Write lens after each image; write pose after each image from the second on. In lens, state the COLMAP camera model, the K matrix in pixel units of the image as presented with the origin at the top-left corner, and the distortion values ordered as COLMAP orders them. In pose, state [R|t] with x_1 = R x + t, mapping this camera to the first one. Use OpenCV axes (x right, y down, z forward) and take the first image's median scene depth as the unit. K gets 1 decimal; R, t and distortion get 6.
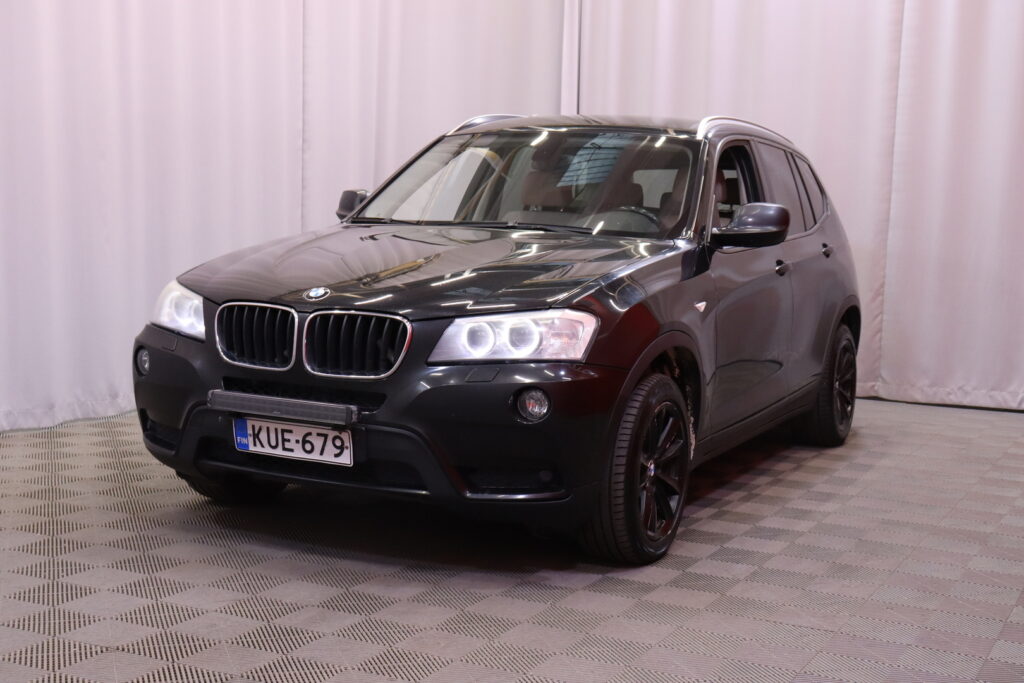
lens RADIAL K [[1380.2, 0, 508.1], [0, 1380.2, 342.8], [0, 0, 1]] dist [0.007025, 0.000000]
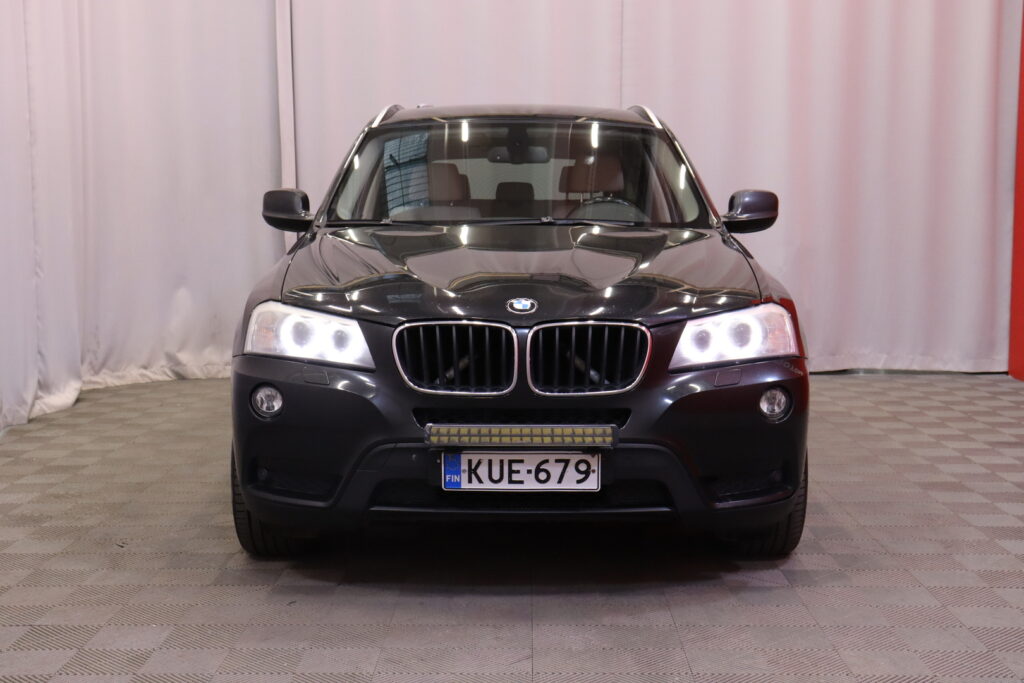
lens RADIAL K [[1380.2, 0, 514.7], [0, 1380.2, 335.5], [0, 0, 1]] dist [0.007025, 0.000000]
pose [[0.893091, -0.076691, 0.443291, -0.550334], [0.074185, 0.996979, 0.023022, -0.037709], [-0.443718, 0.012325, 0.896082, 0.200442]]
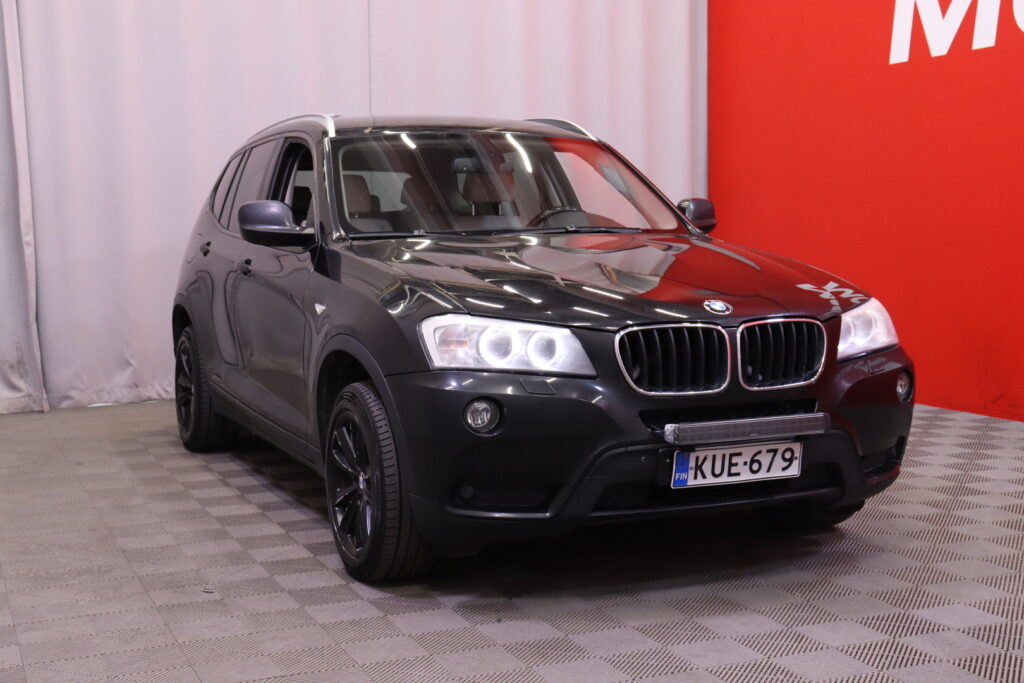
lens RADIAL K [[1380.2, 0, 507.3], [0, 1380.2, 345.6], [0, 0, 1]] dist [0.007025, 0.000000]
pose [[0.651932, -0.115133, 0.749486, -0.953726], [0.111878, 0.992193, 0.055101, -0.078177], [-0.749979, 0.047929, 0.659723, 0.495736]]
